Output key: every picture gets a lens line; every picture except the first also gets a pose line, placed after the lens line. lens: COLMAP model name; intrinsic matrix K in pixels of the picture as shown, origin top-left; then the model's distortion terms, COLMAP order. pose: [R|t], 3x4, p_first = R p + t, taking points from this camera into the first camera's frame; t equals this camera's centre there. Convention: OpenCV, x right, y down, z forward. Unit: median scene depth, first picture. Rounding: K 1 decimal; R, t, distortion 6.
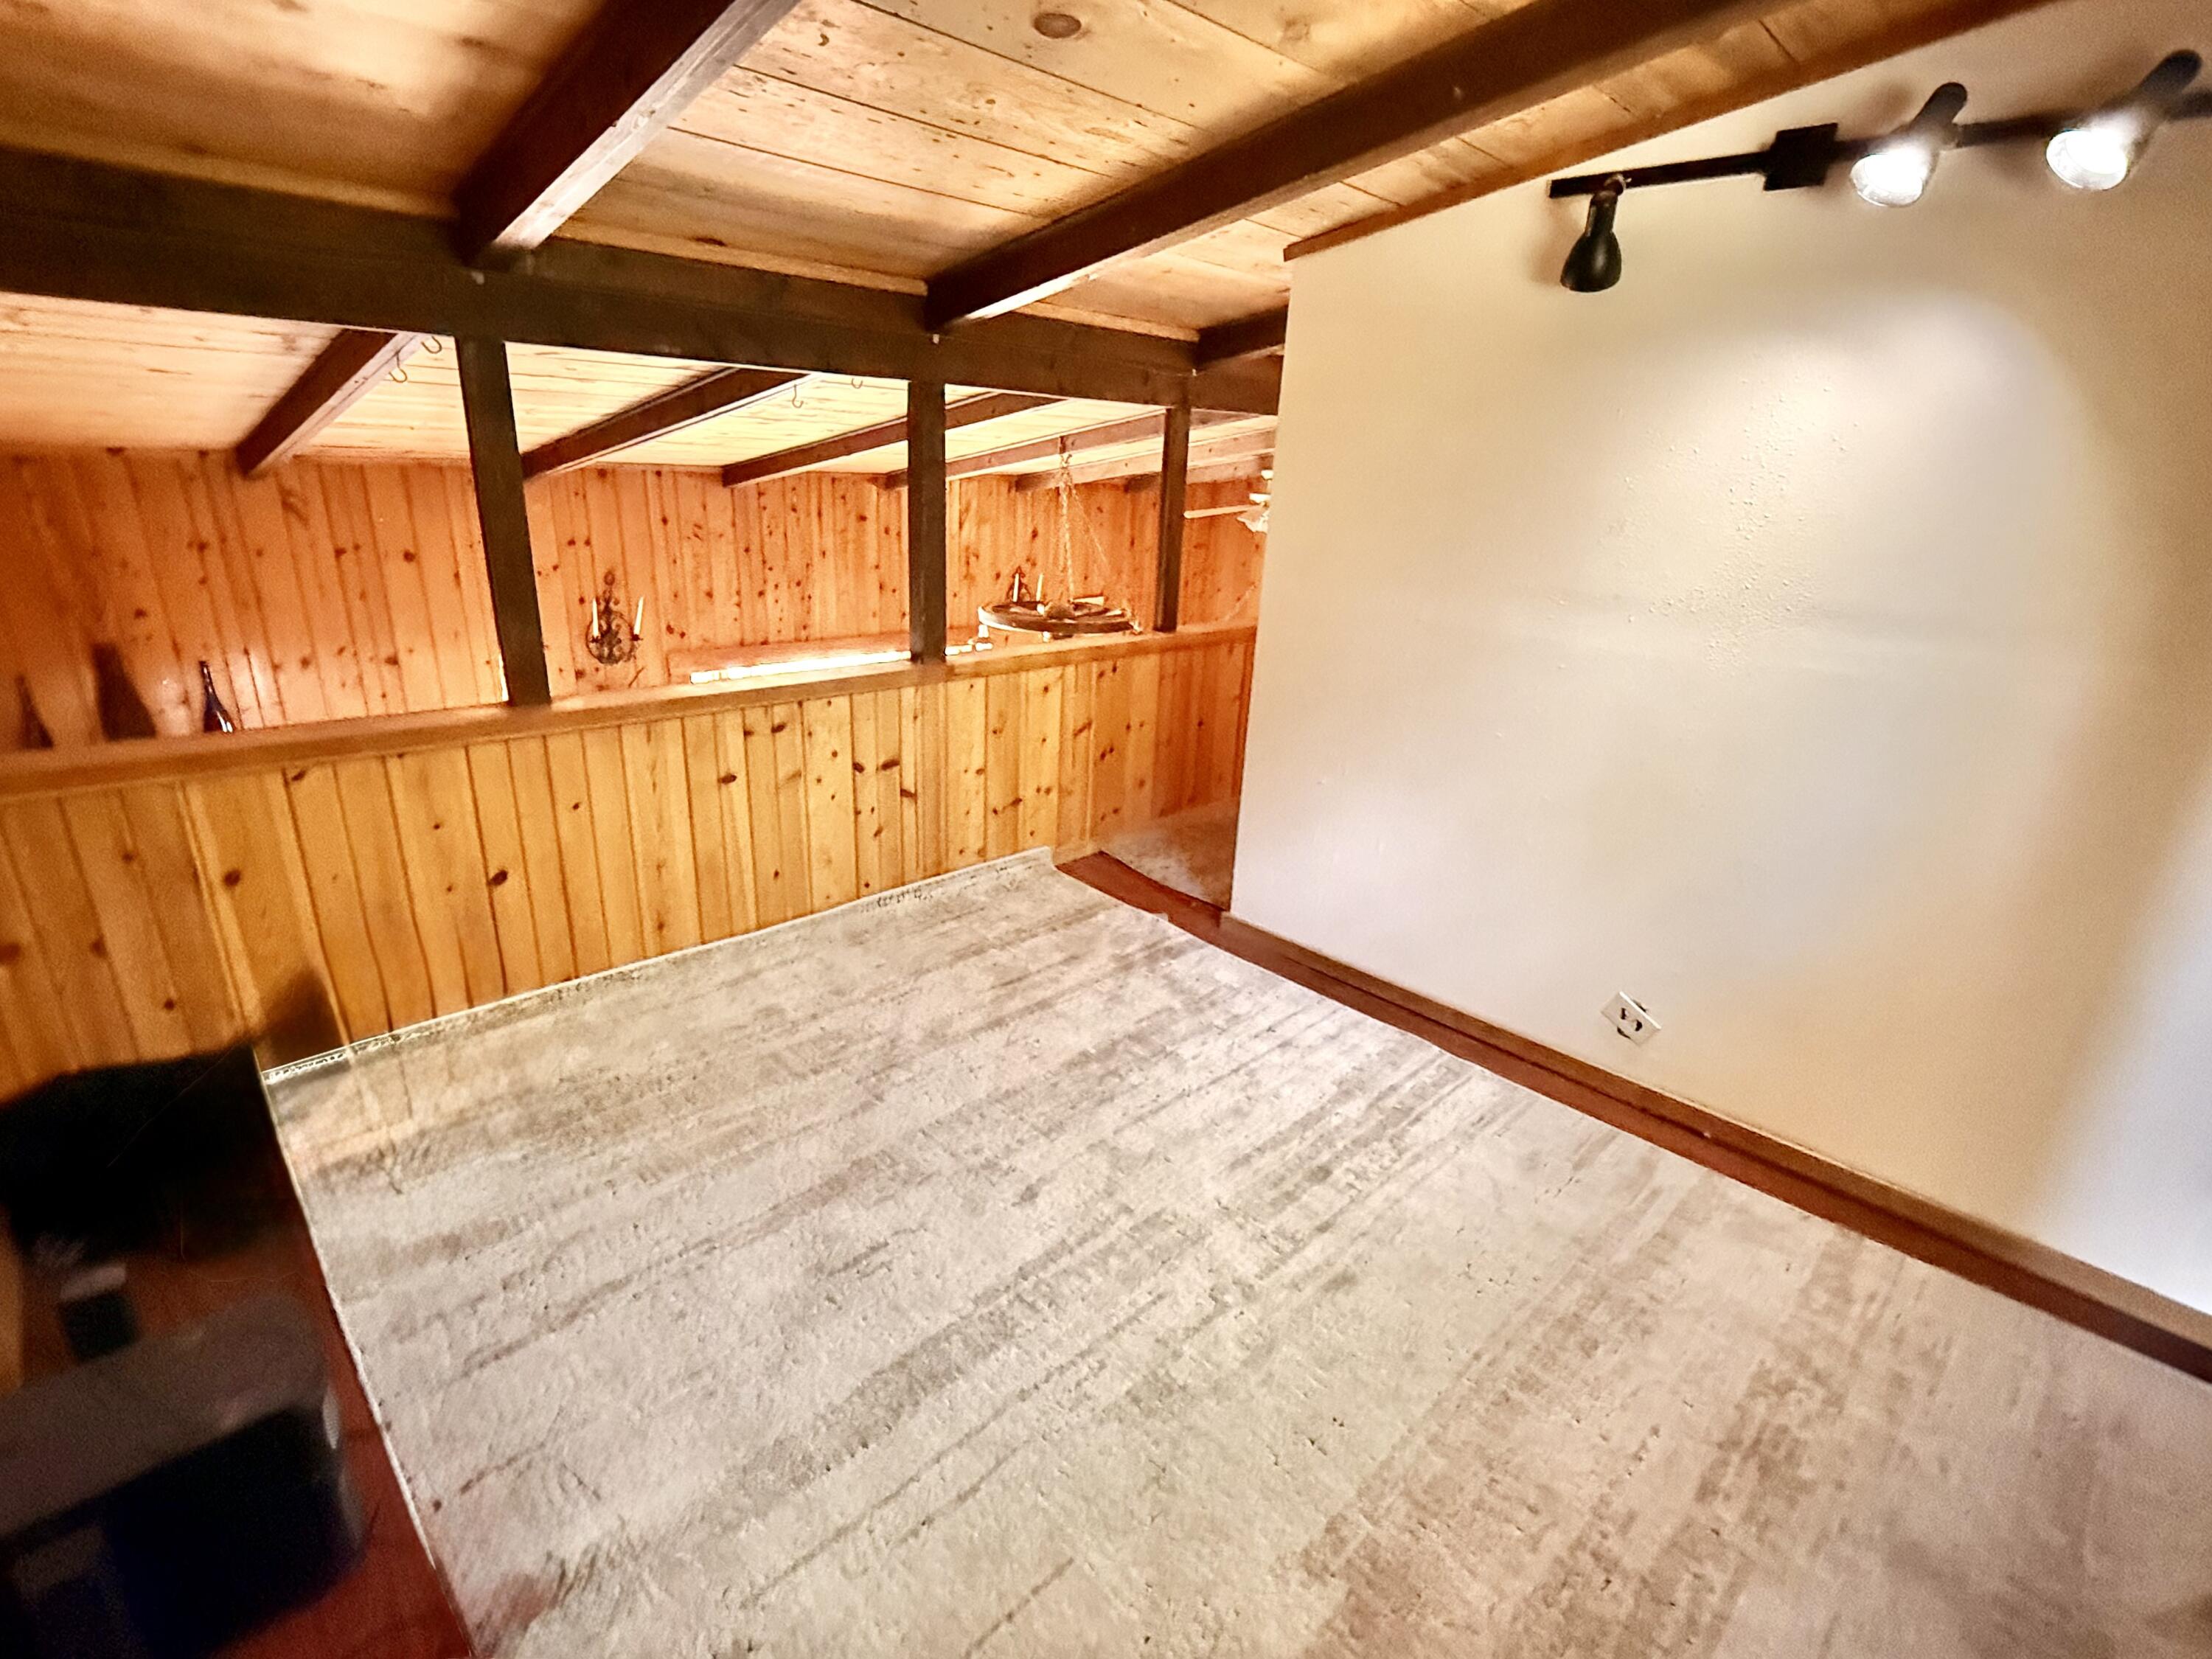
lens RADIAL K [[1043.4, 0, 1097.4], [0, 1043.4, 836.7], [0, 0, 1]] dist [0.007055, 0.000937]
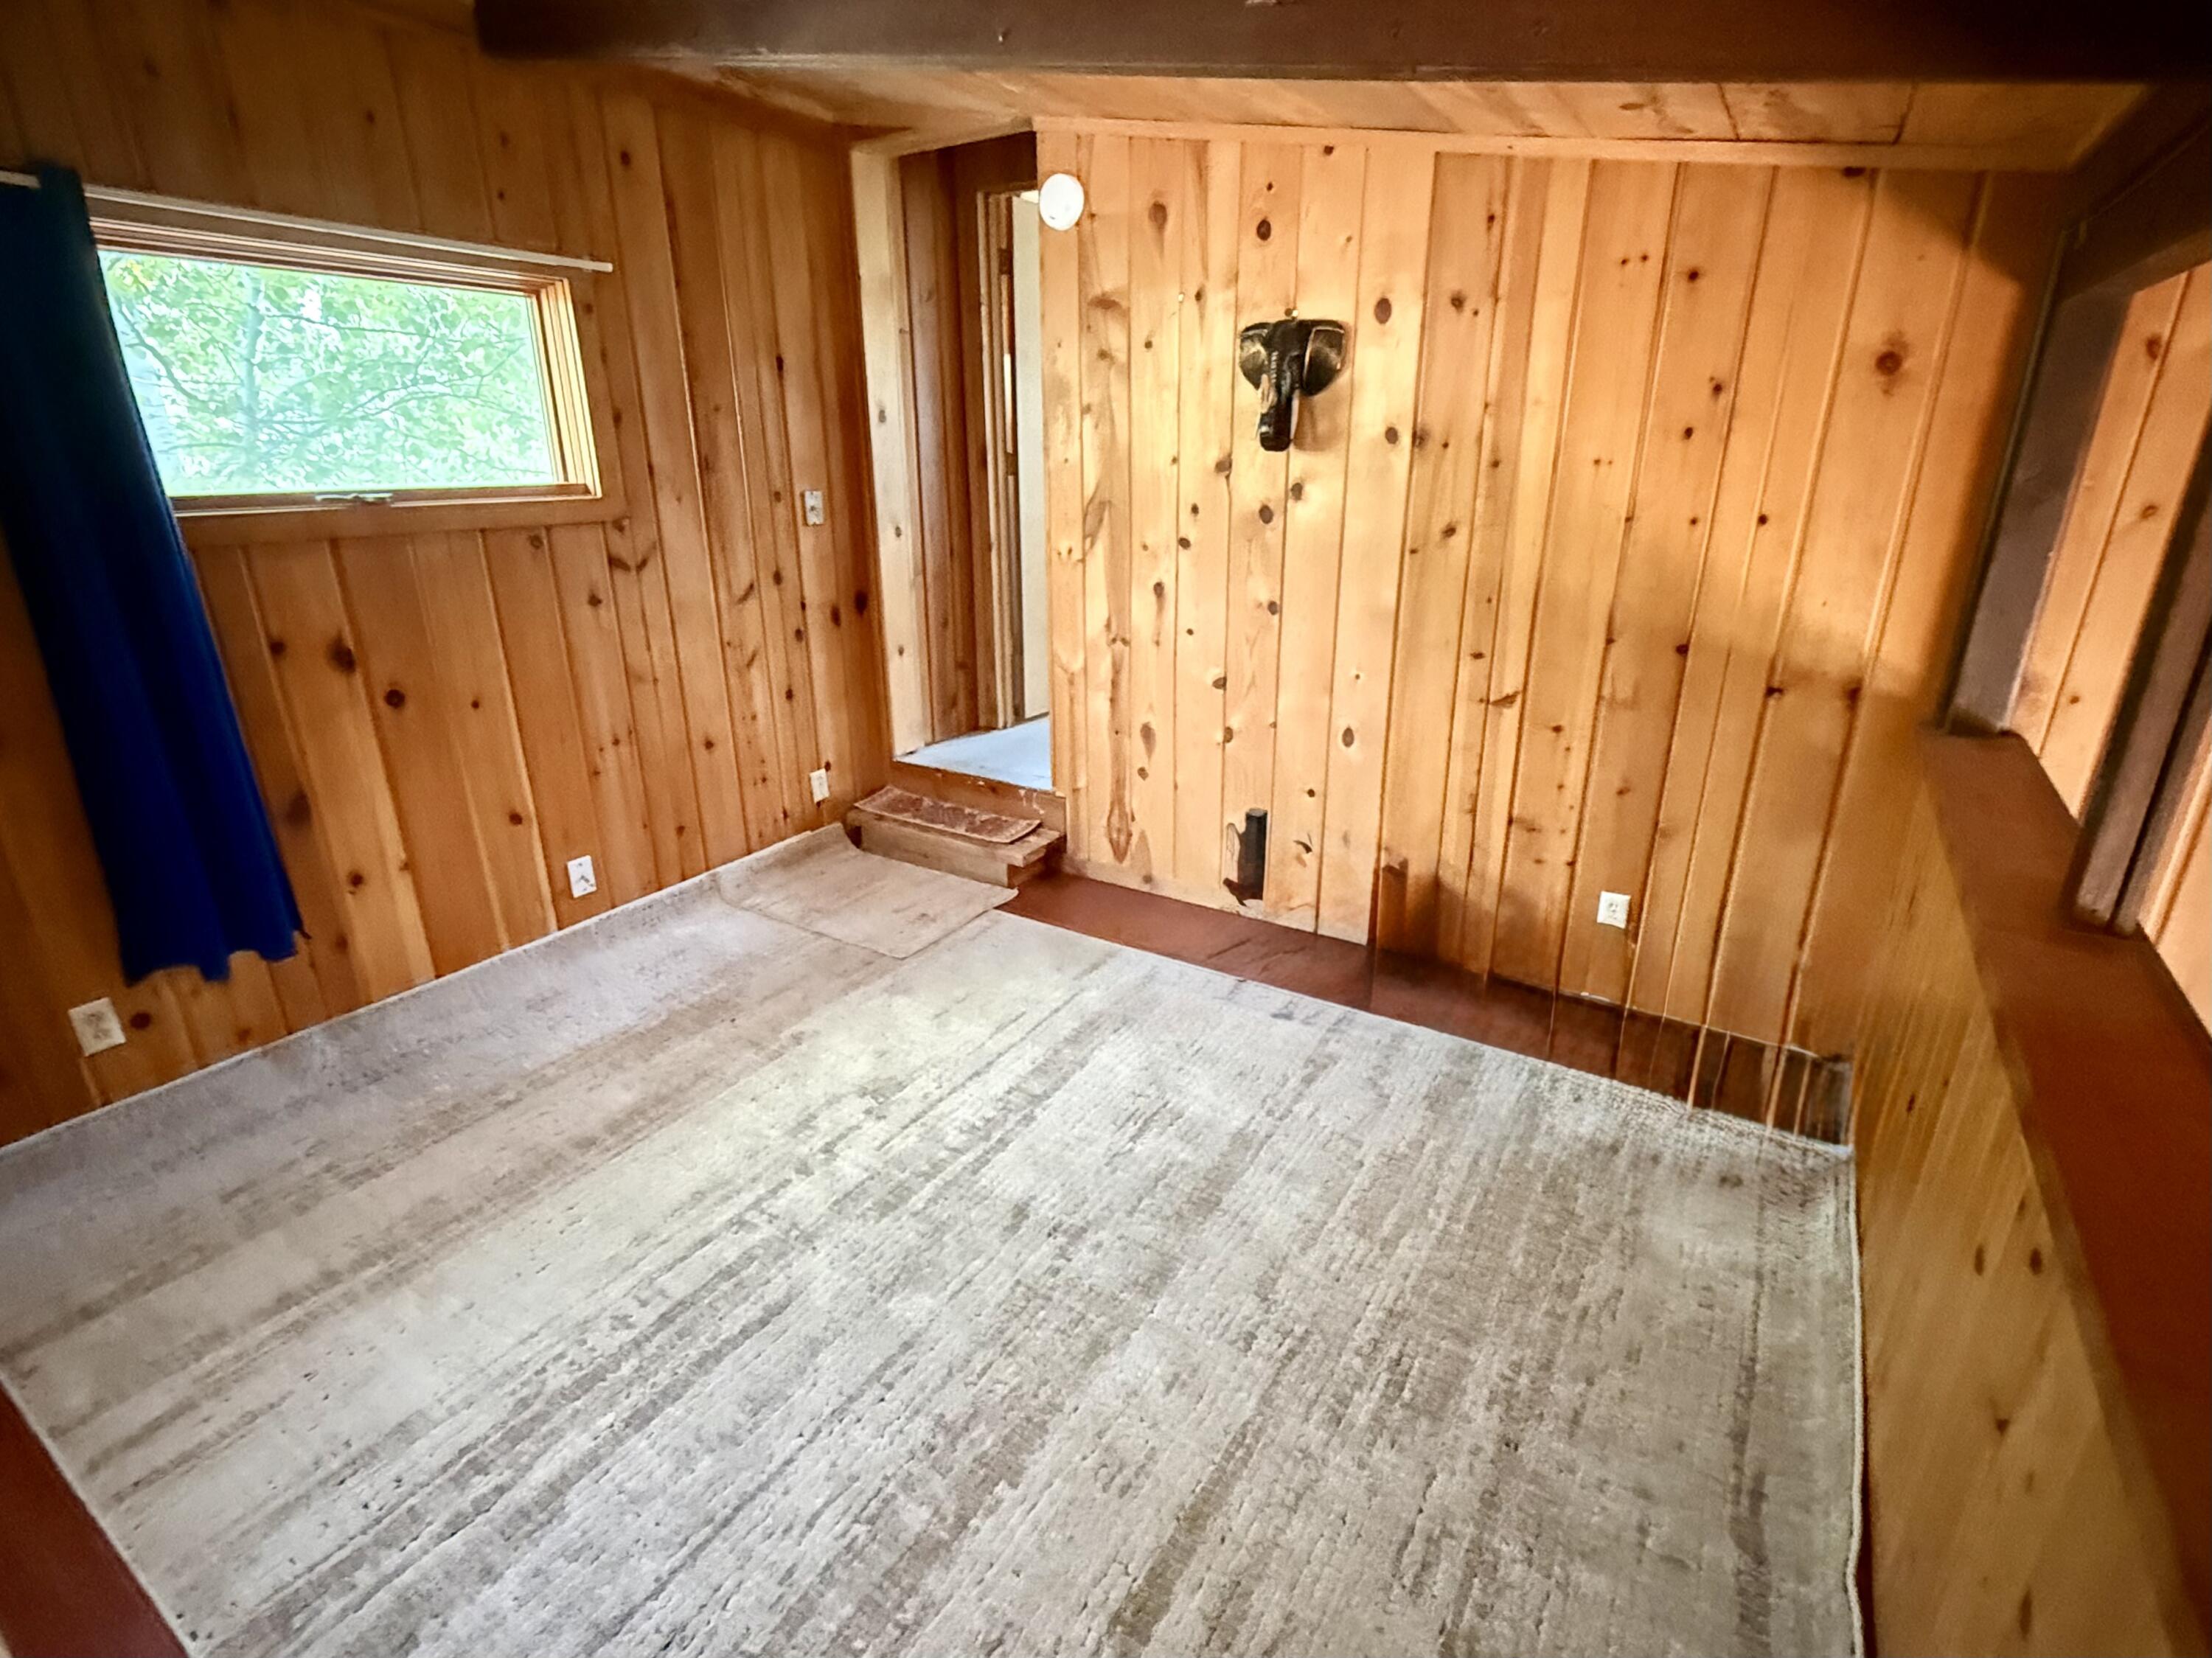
lens RADIAL K [[1043.3, 0, 1091.5], [0, 1043.3, 811.6], [0, 0, 1]] dist [0.007055, 0.000937]
pose [[-0.970789, 0.042892, -0.236071, 0.079432], [-0.119096, 0.767988, 0.629293, -0.525851], [0.208292, 0.639026, -0.740446, 1.455672]]
